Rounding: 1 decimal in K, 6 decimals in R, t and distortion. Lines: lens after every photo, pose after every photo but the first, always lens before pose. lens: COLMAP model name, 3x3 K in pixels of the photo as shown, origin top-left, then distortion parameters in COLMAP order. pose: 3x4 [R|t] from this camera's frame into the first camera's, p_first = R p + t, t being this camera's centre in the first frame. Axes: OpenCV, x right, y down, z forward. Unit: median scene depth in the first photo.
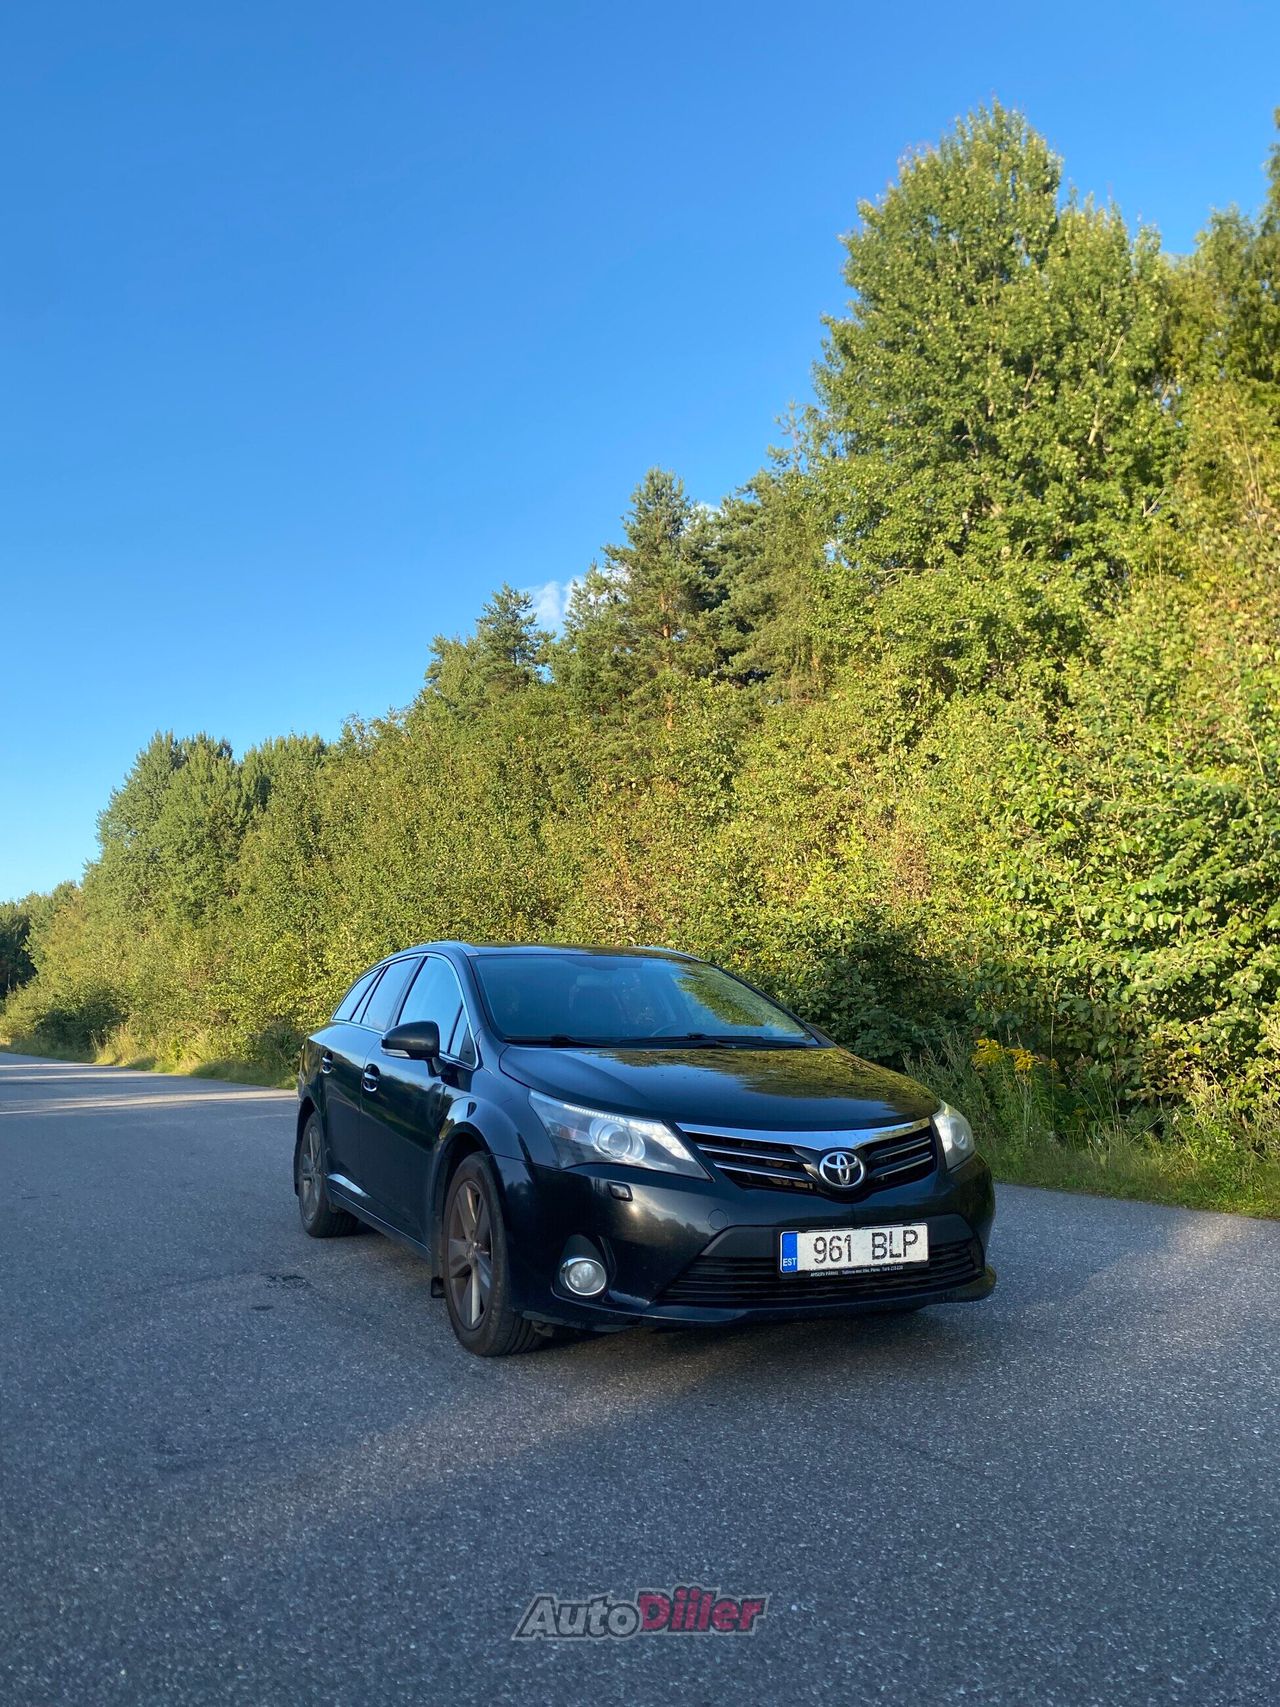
lens RADIAL K [[1295.0, 0, 610.0], [0, 1295.0, 872.5], [0, 0, 1]] dist [0.184284, -0.410417]
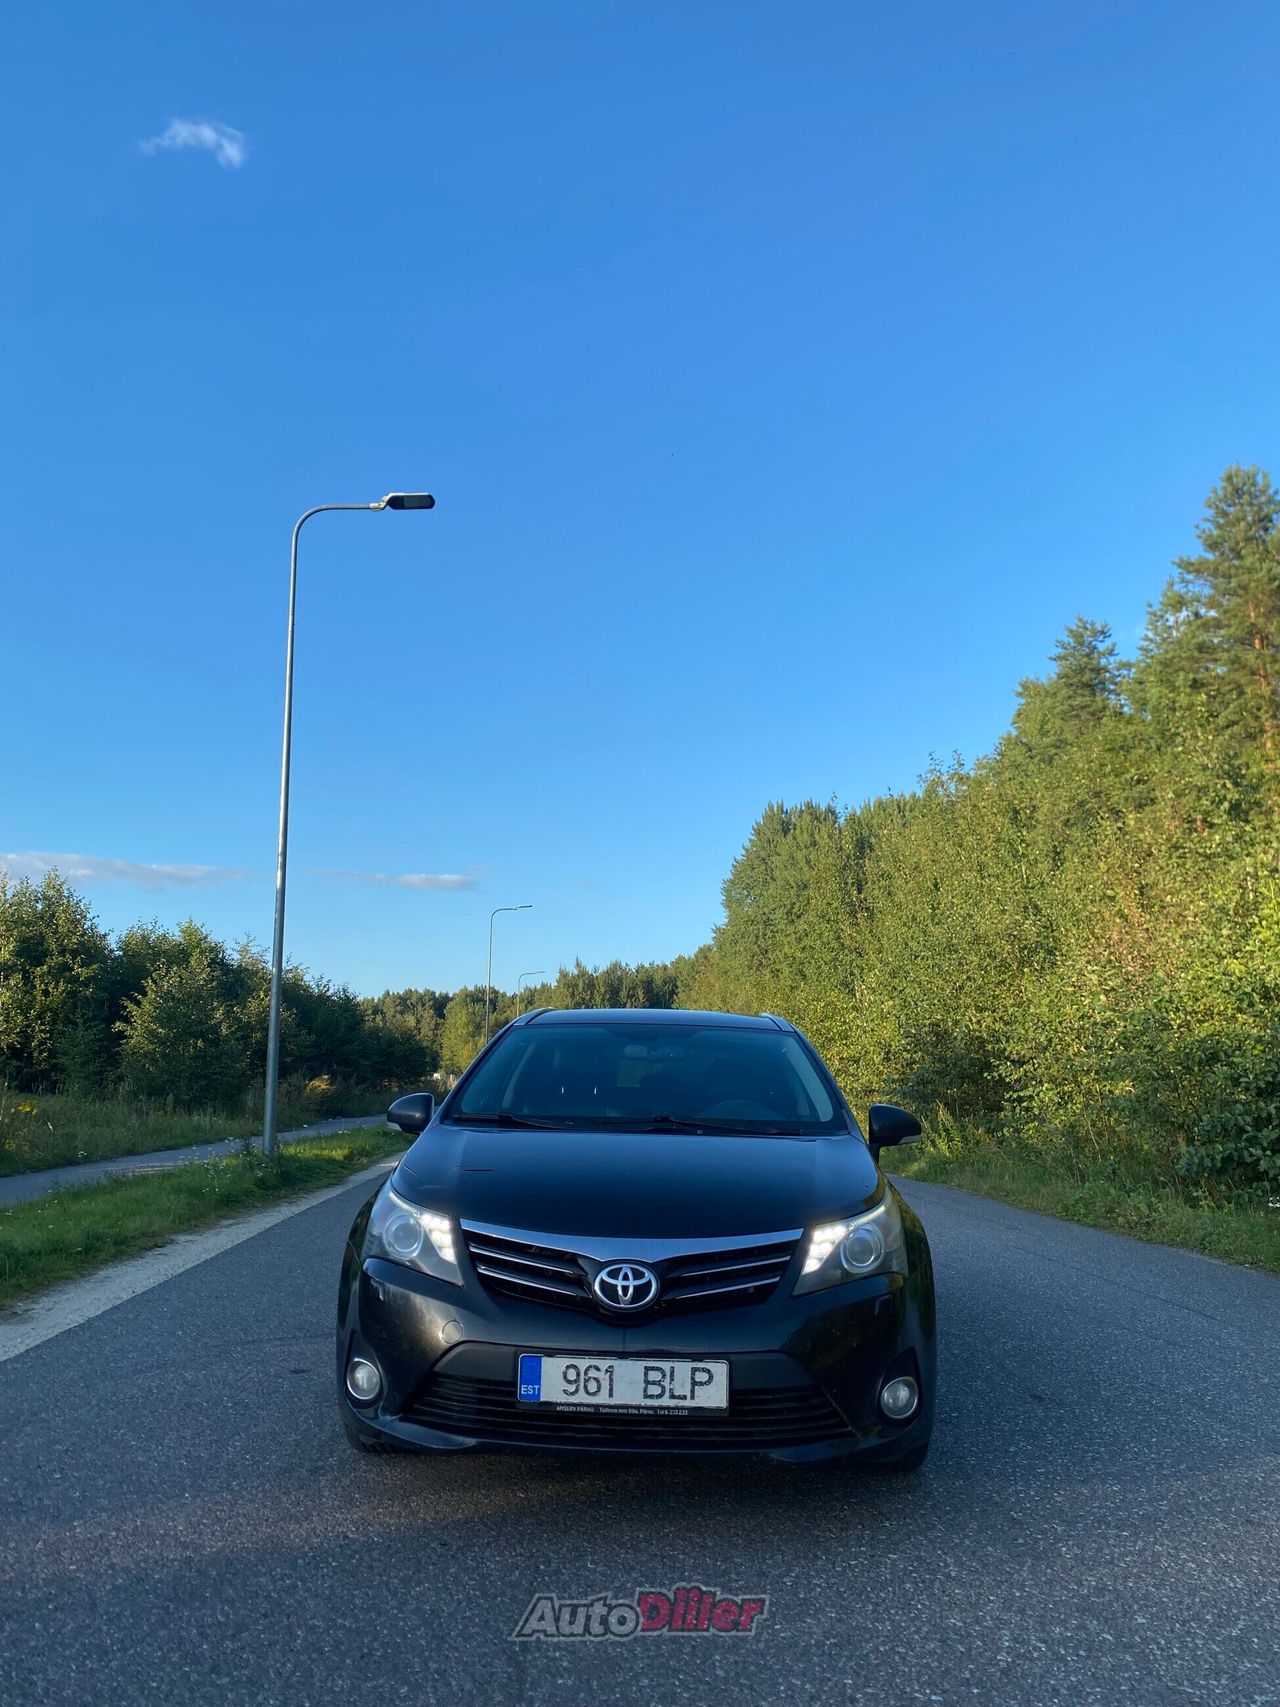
lens RADIAL K [[1296.4, 0, 619.9], [0, 1296.4, 860.8], [0, 0, 1]] dist [0.087260, -0.134445]
pose [[0.888638, -0.058347, -0.454883, 0.120940], [0.034498, 0.997568, -0.060561, 0.000694], [0.457310, 0.038124, 0.888490, 0.049845]]
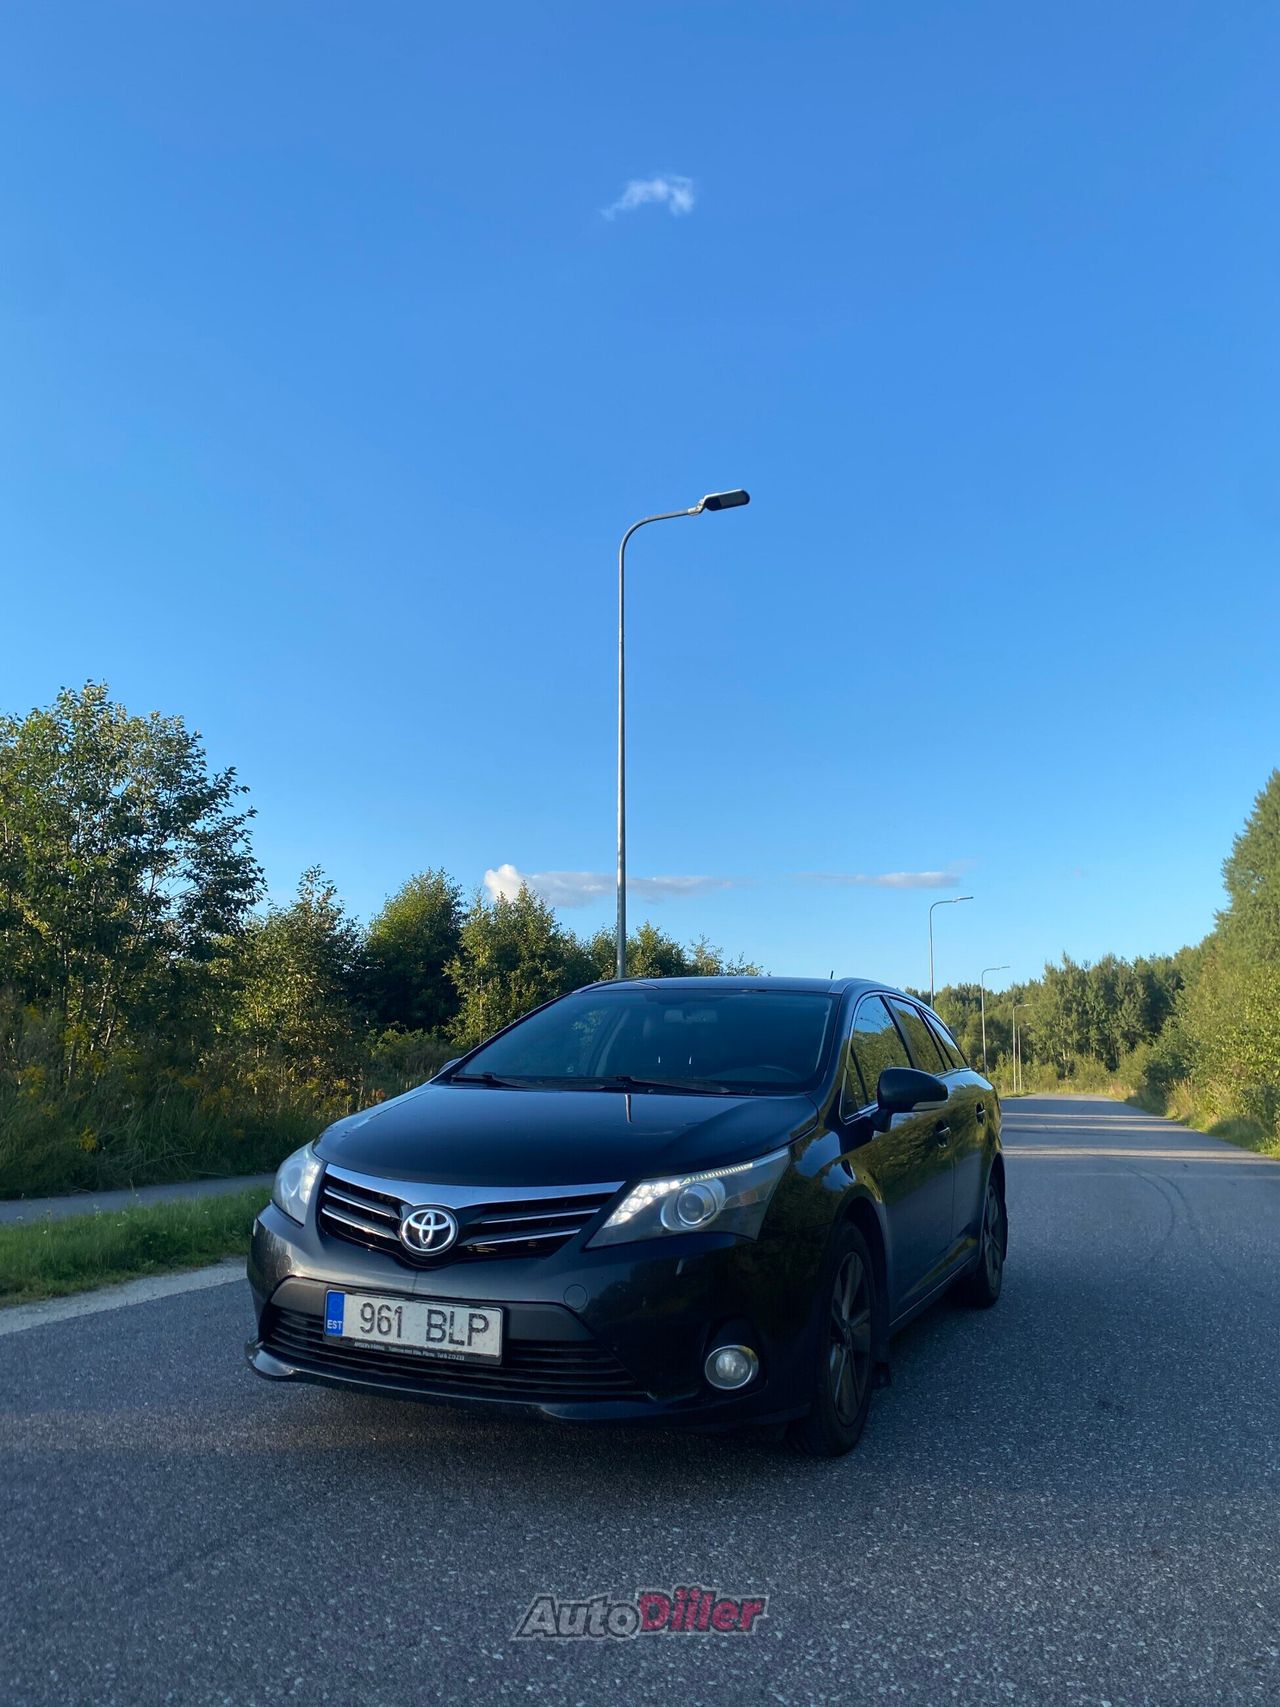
lens RADIAL K [[1286.2, 0, 608.4], [0, 1286.2, 853.2], [0, 0, 1]] dist [0.118488, -0.234849]
pose [[0.653613, -0.109161, -0.748916, 0.193364], [0.066441, 0.993999, -0.086898, 0.013207], [0.753907, 0.007039, 0.656943, 0.111270]]
